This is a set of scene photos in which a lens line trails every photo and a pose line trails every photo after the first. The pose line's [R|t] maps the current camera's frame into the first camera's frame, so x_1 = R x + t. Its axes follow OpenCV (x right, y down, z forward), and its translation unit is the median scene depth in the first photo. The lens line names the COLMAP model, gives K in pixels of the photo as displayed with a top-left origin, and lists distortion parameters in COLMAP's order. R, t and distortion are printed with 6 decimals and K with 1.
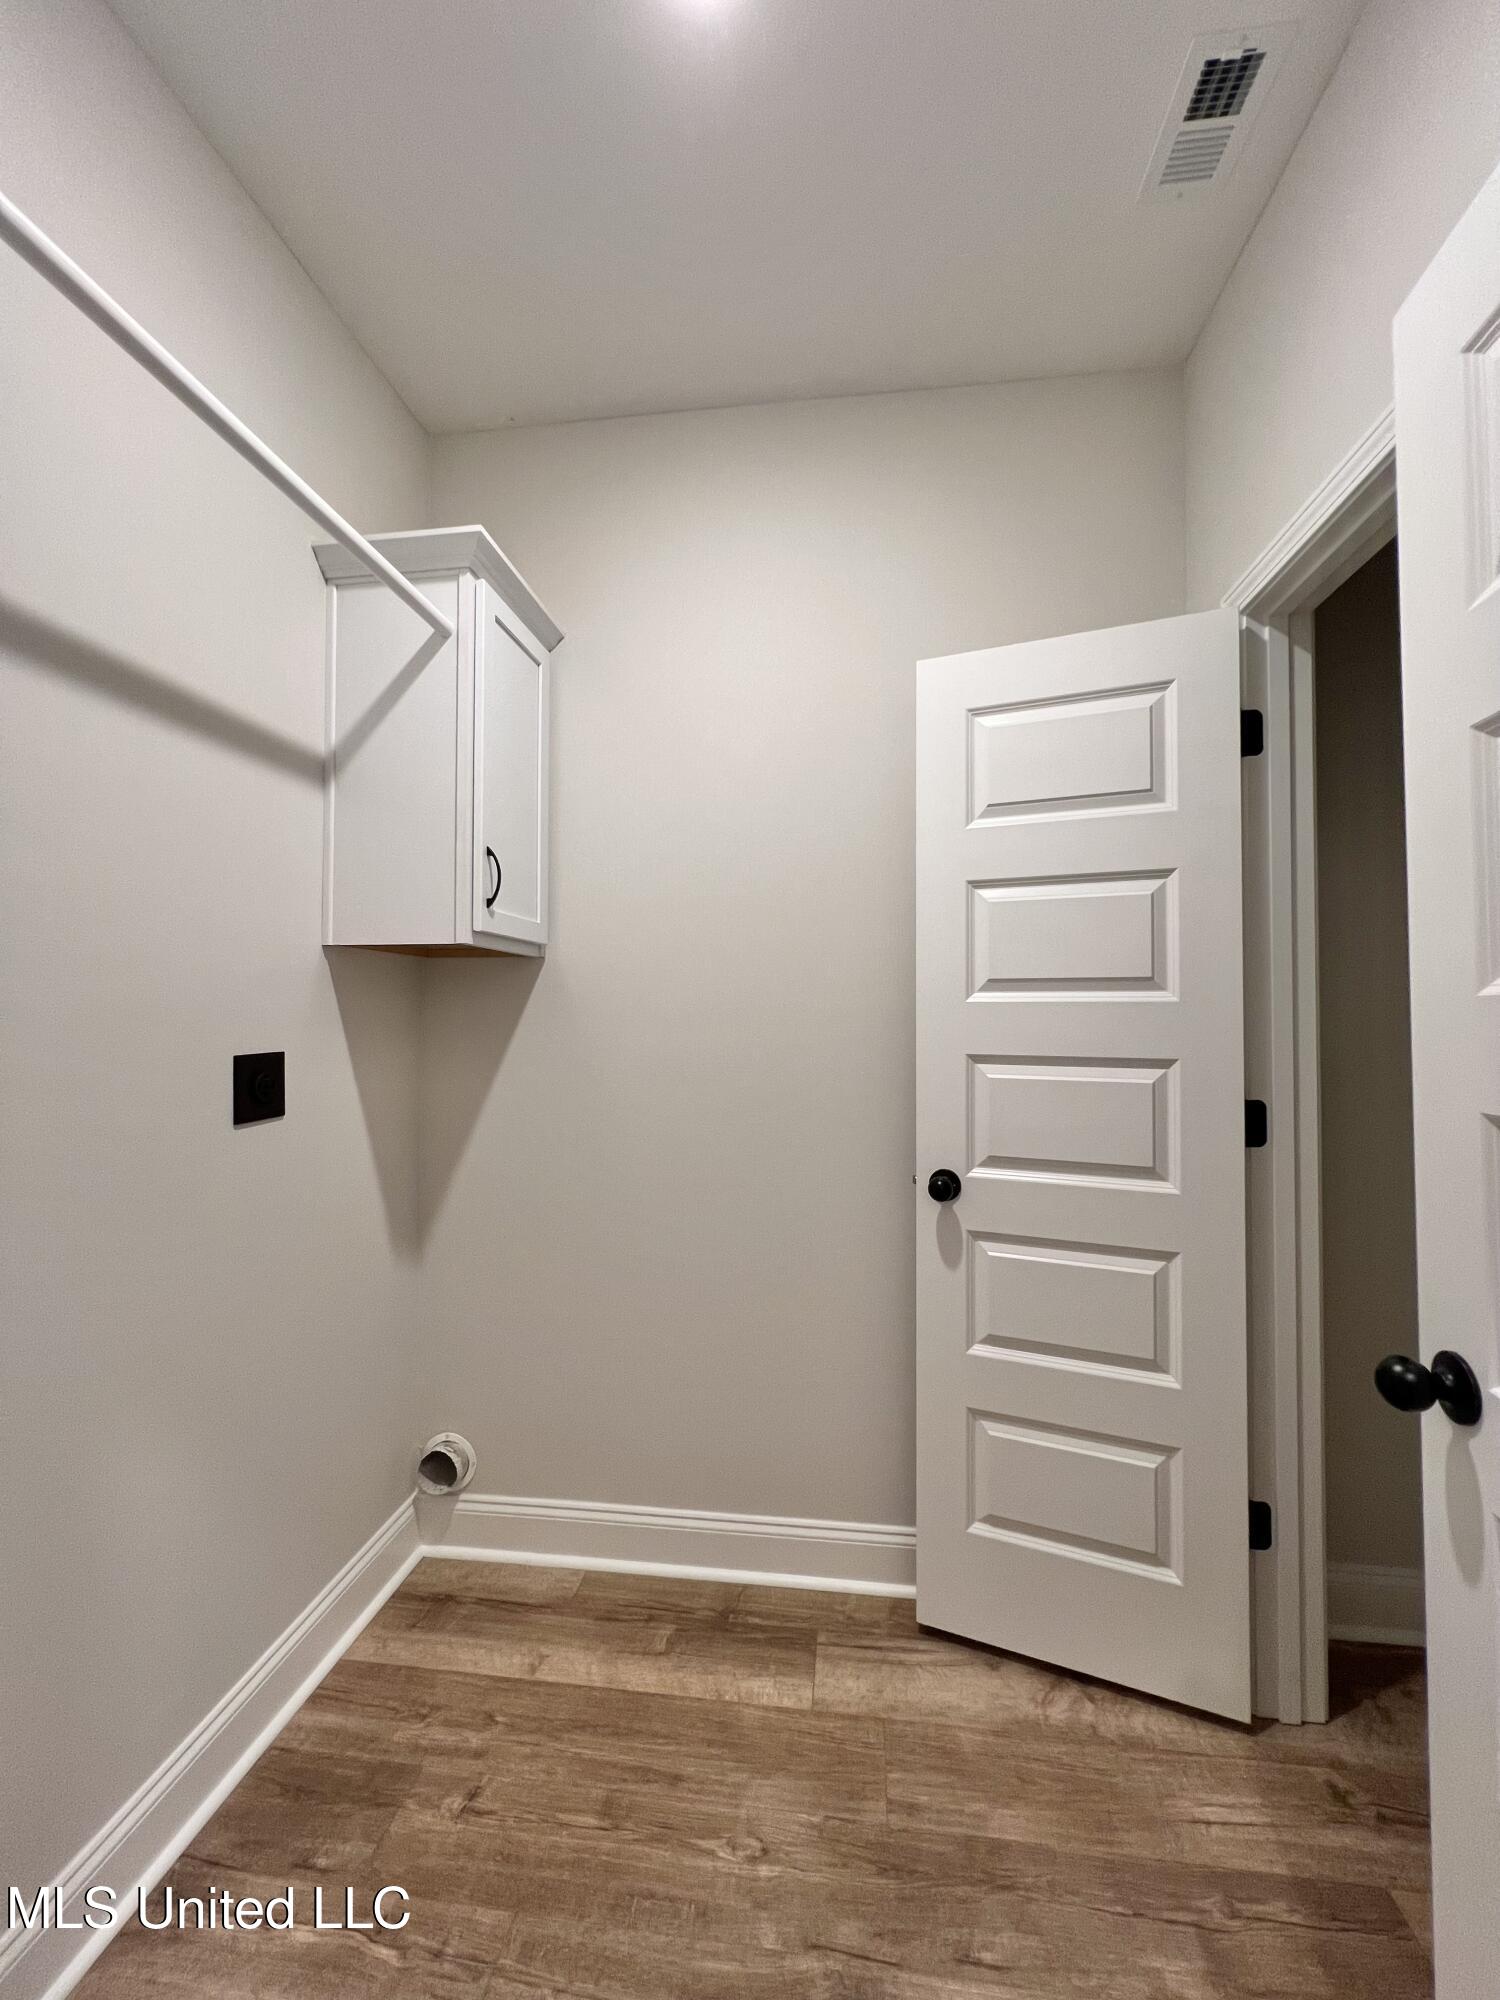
lens RADIAL K [[807.1, 0, 759.7], [0, 807.1, 1003.7], [0, 0, 1]] dist [-0.003537, 0.001154]
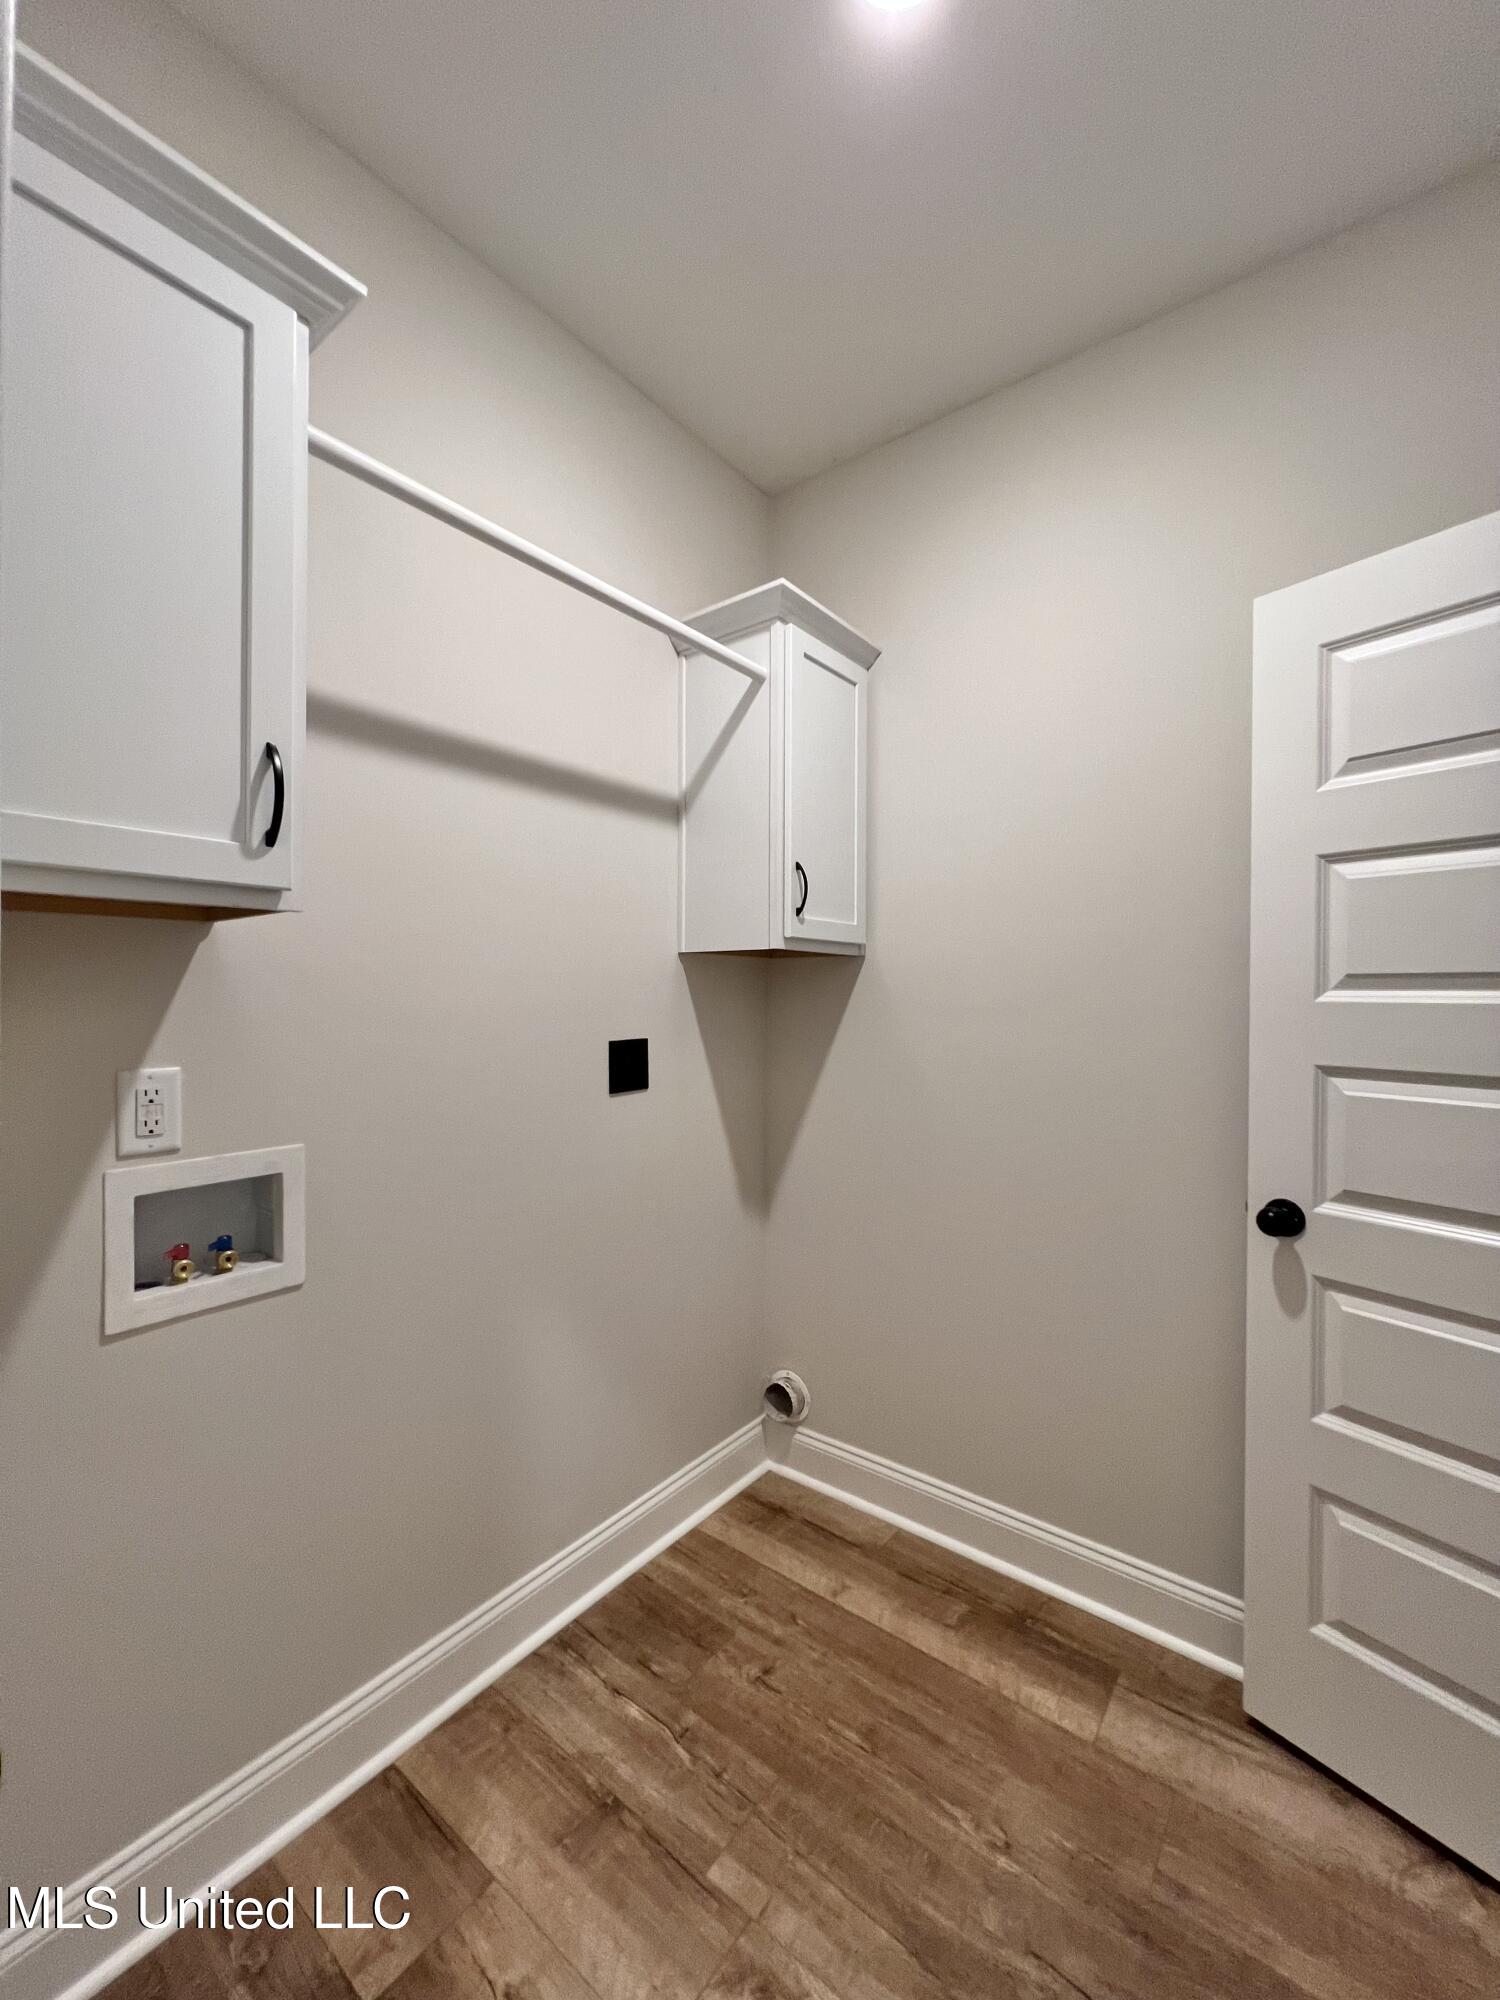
lens RADIAL K [[807.1, 0, 758.7], [0, 807.1, 1009.5], [0, 0, 1]] dist [-0.003537, 0.001154]
pose [[0.861208, 0.011683, -0.508118, 0.190714], [0.001610, 0.999668, 0.025713, -0.017078], [0.508250, -0.022962, 0.860903, -0.002885]]
